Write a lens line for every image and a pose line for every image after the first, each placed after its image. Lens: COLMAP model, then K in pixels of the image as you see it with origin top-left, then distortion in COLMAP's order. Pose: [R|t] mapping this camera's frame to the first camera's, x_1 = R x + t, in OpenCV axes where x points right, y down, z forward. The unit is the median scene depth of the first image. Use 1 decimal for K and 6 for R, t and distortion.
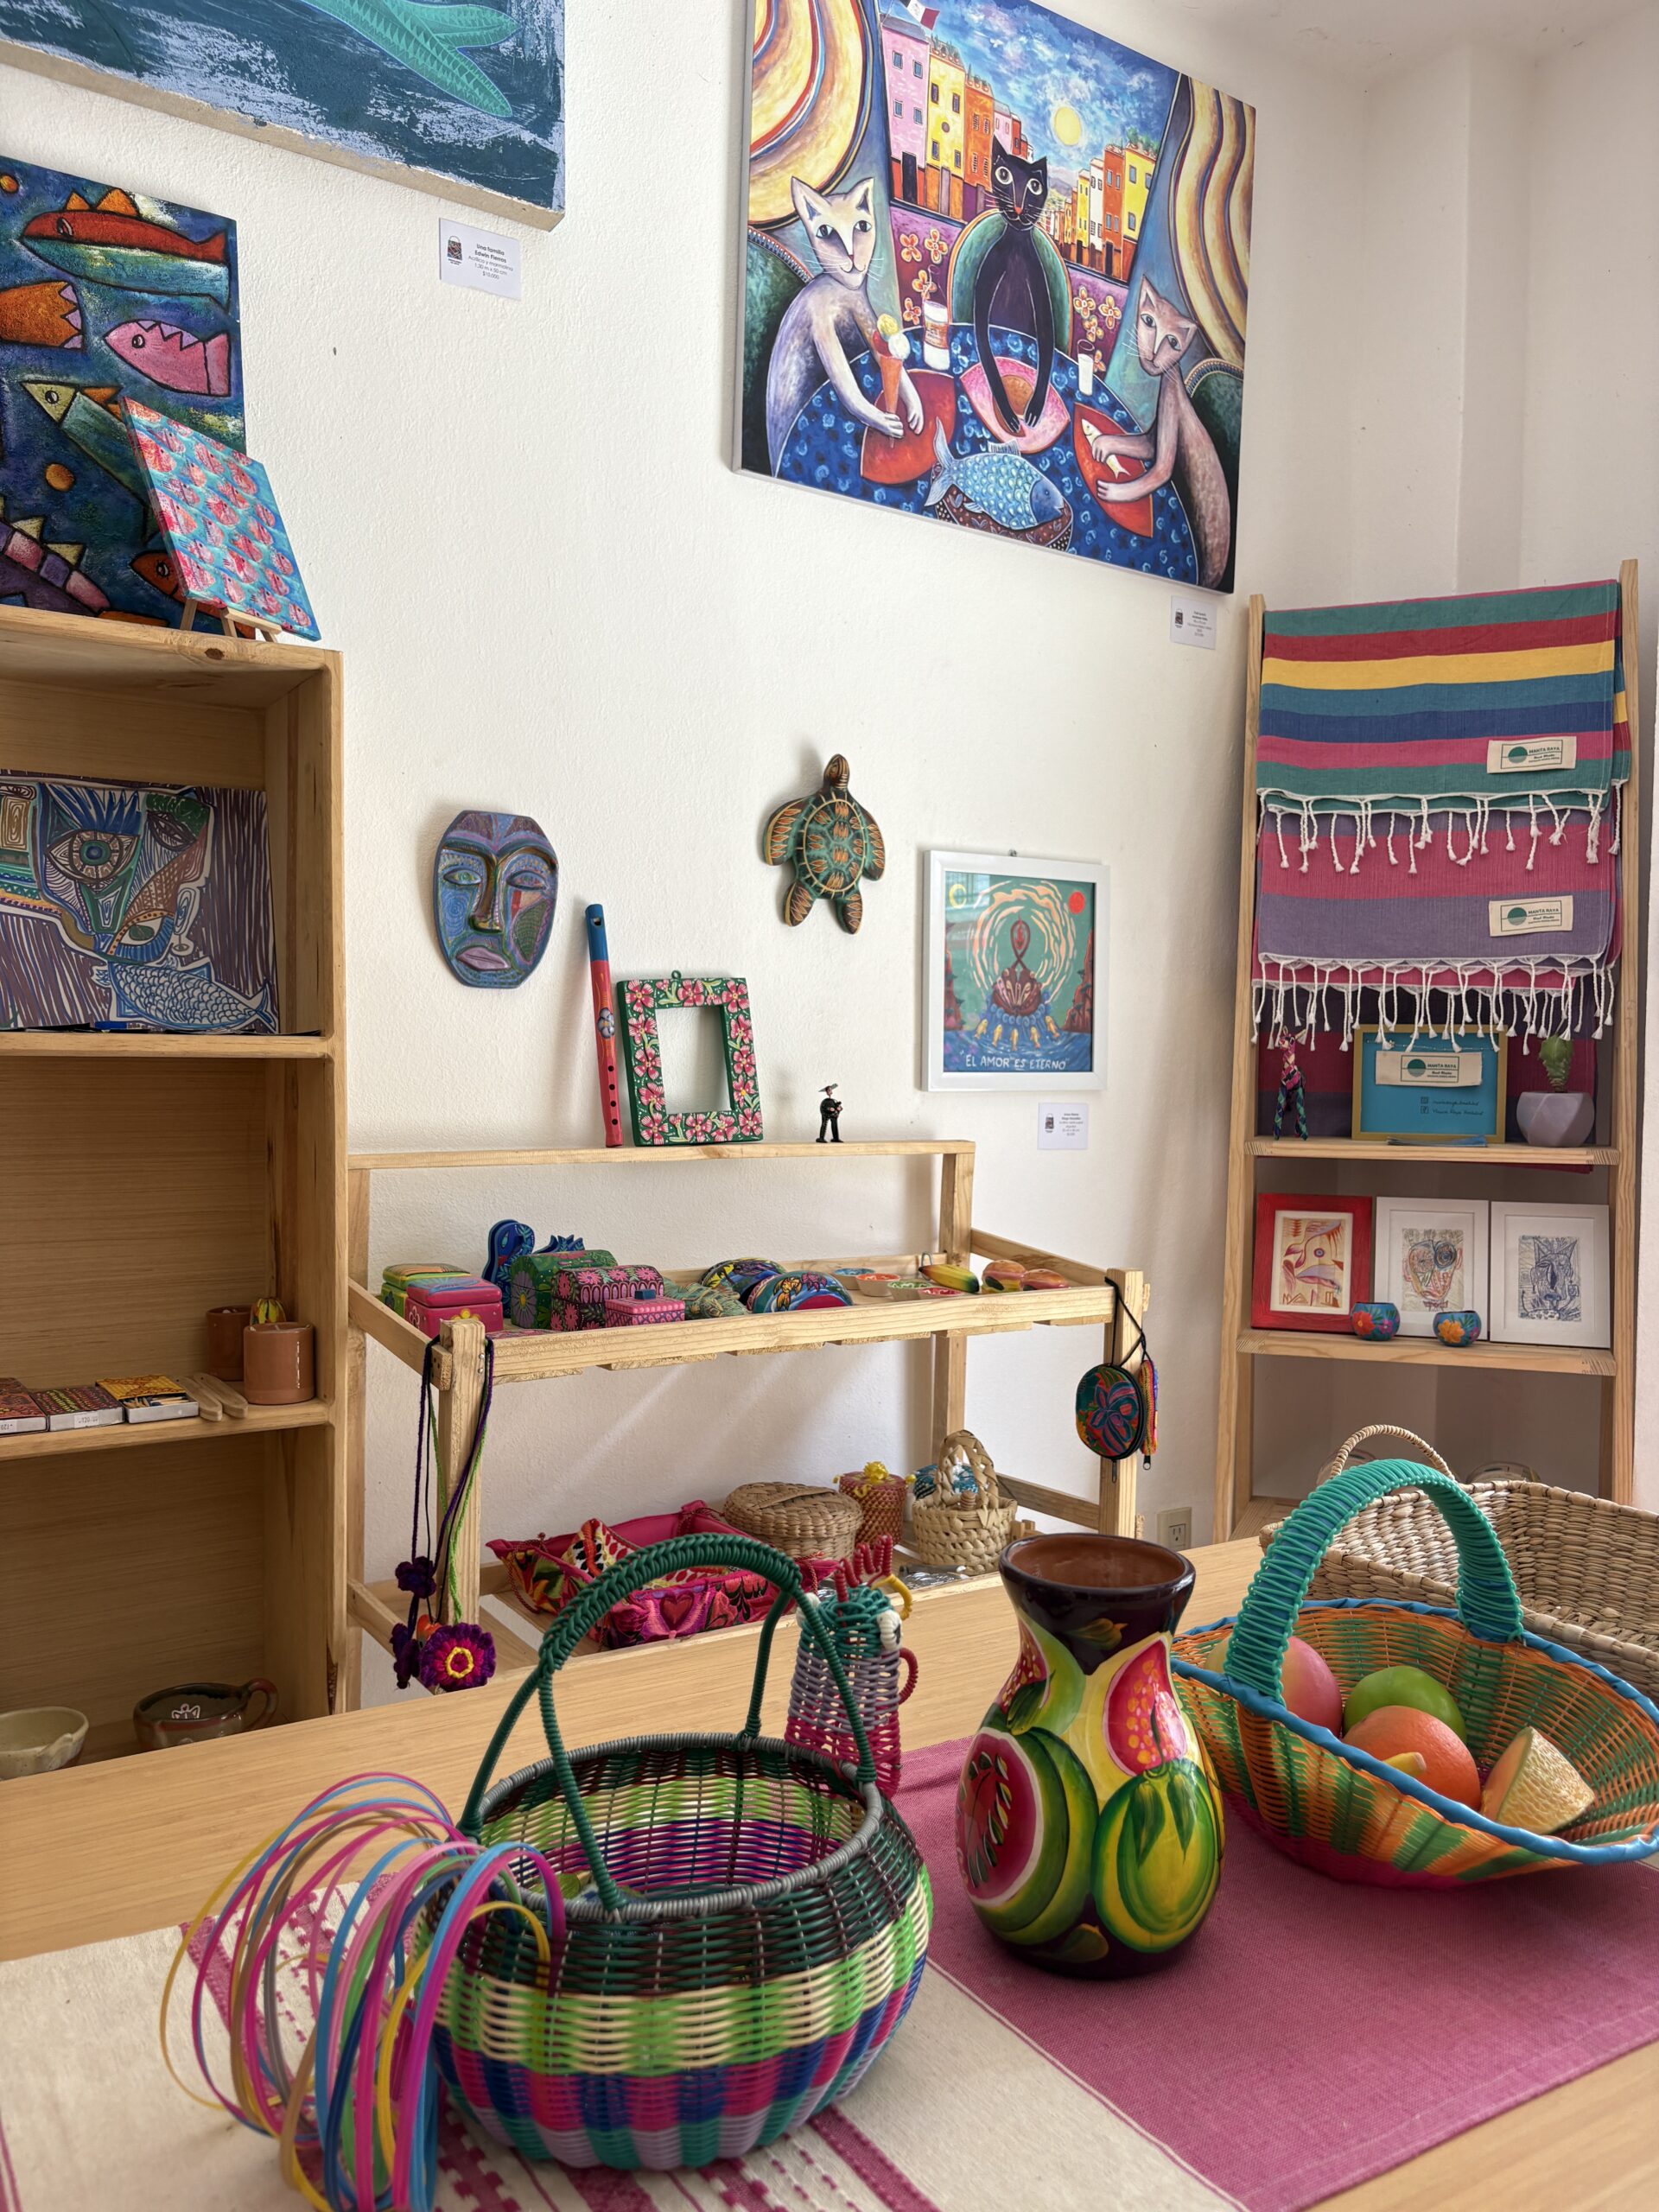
lens RADIAL K [[1676.1, 0, 818.4], [0, 1676.1, 1125.3], [0, 0, 1]] dist [0.044827, -0.050331]
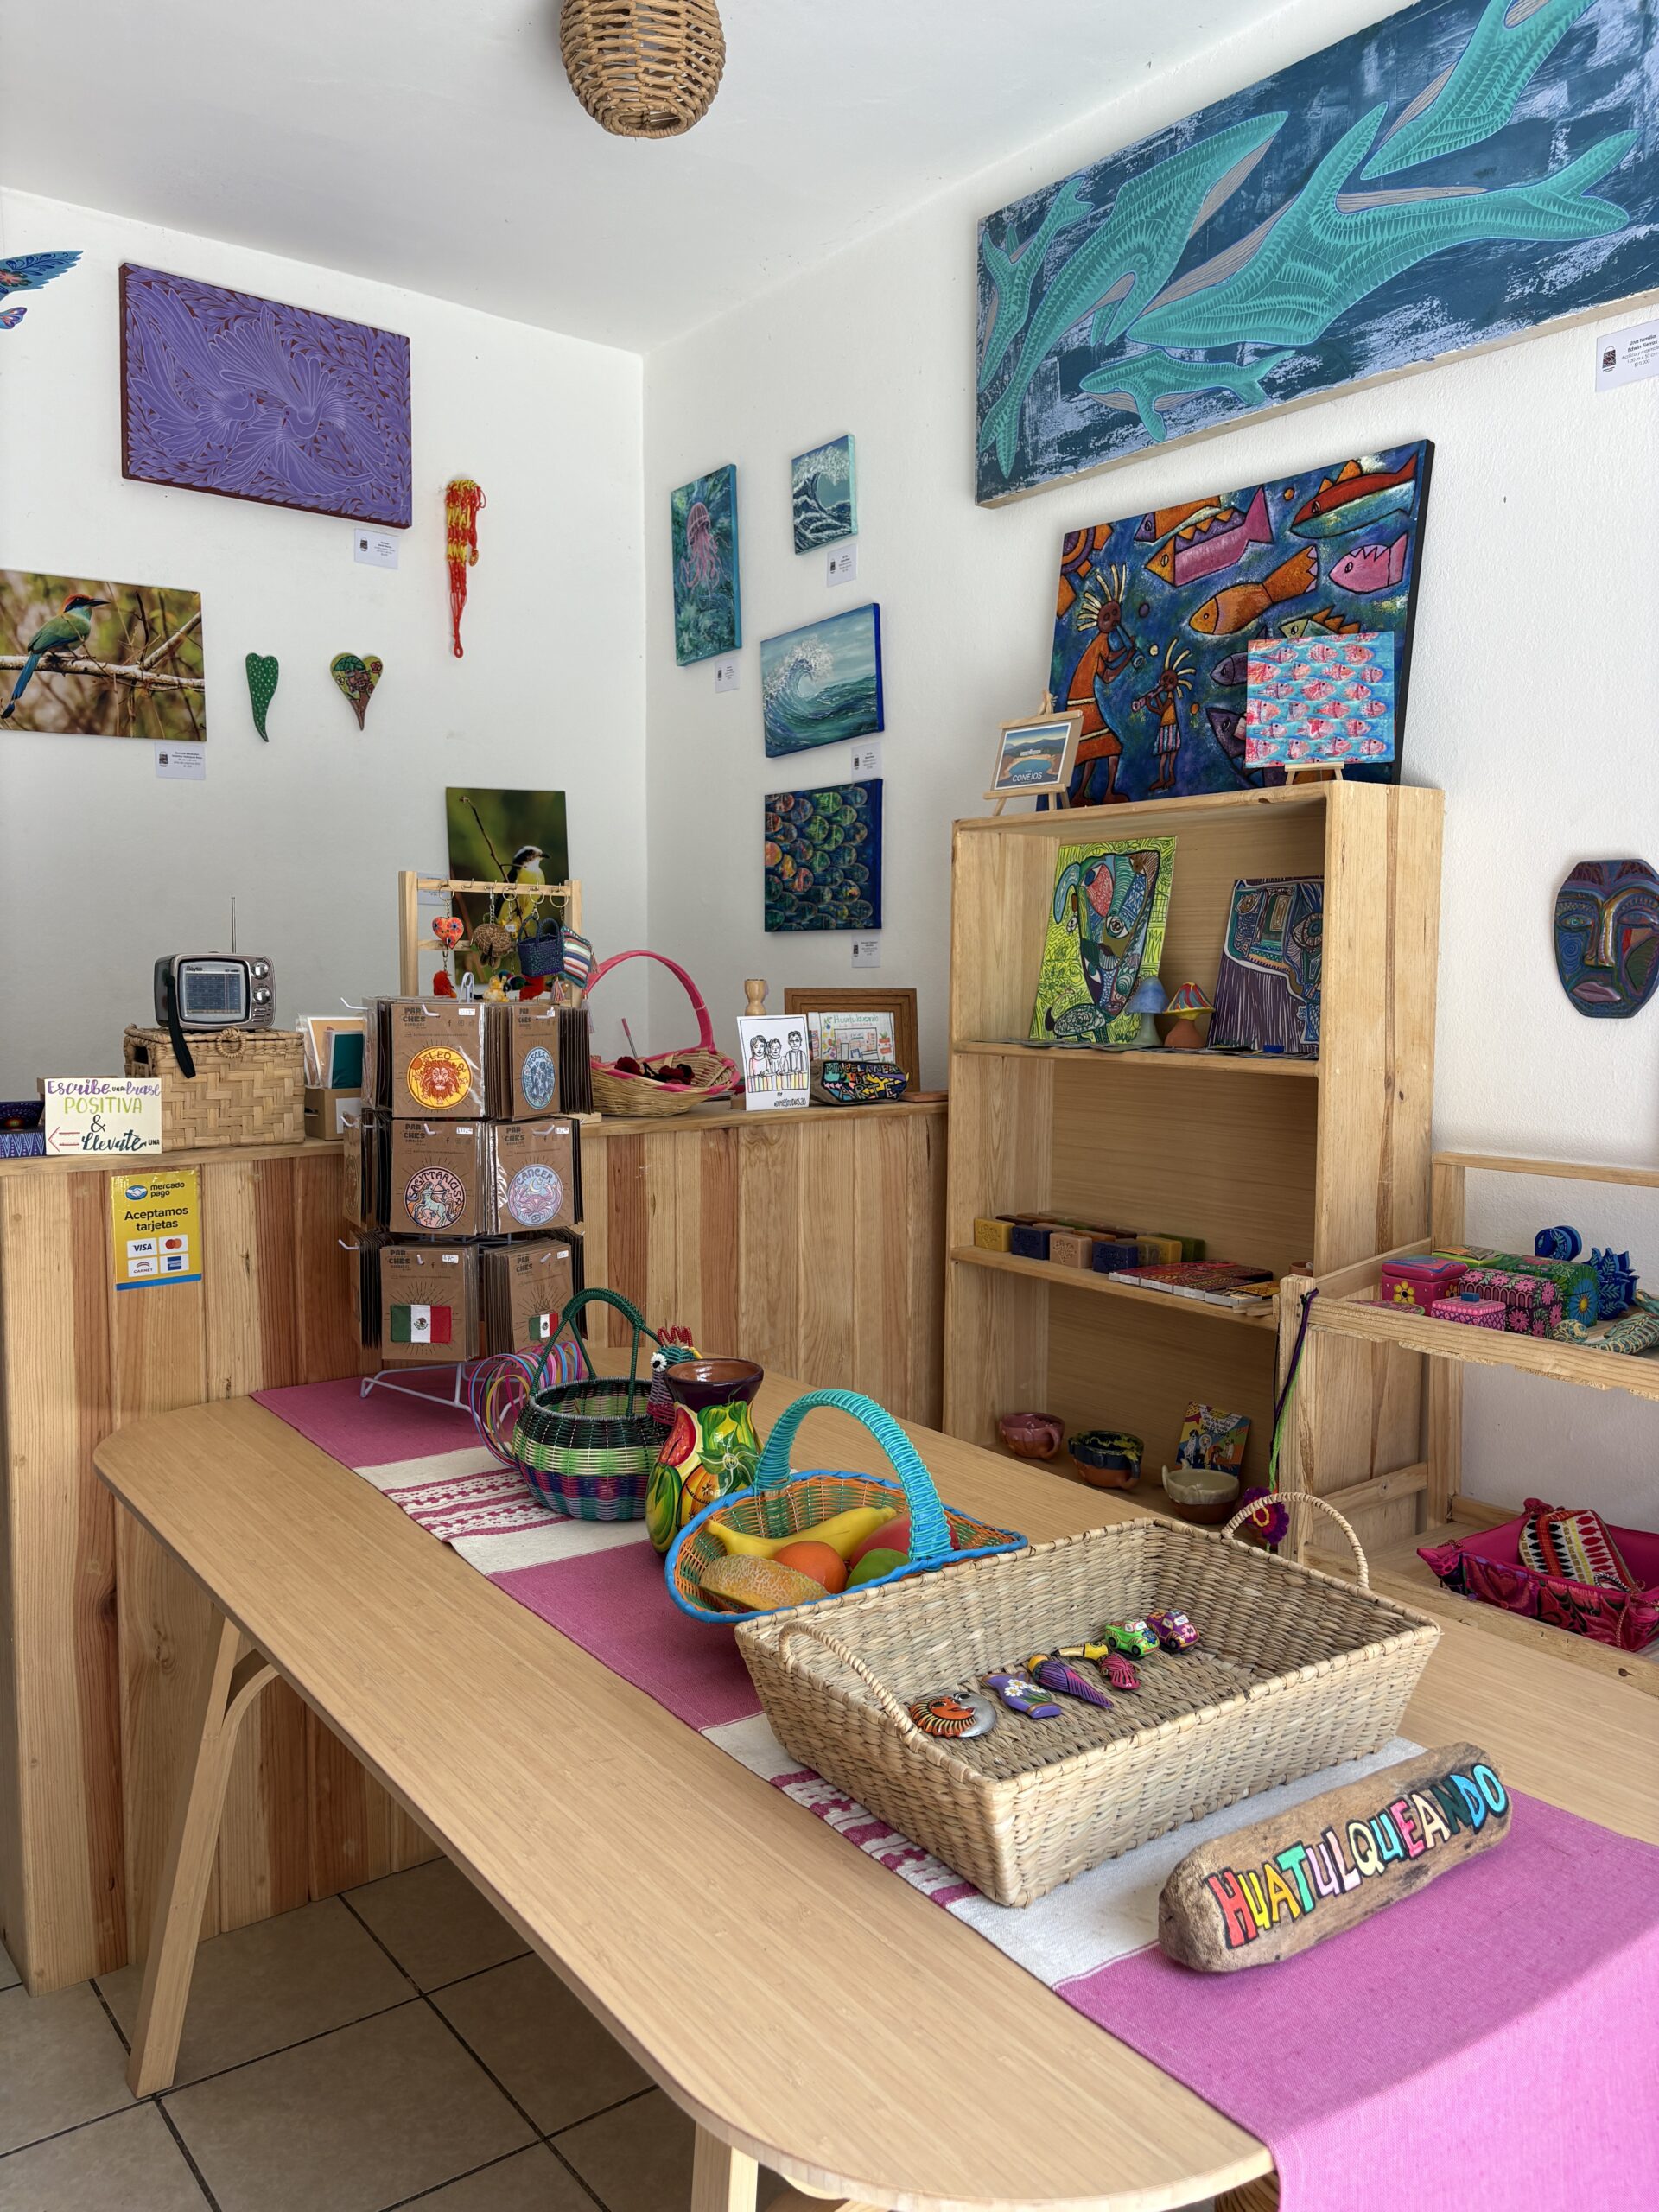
lens RADIAL K [[1676.1, 0, 821.9], [0, 1676.1, 1119.2], [0, 0, 1]] dist [0.044827, -0.050331]
pose [[0.072191, 0.081359, -0.994067, 0.762997], [-0.043352, 0.995982, 0.078367, -0.069477], [0.996448, 0.037437, 0.075428, 0.352053]]
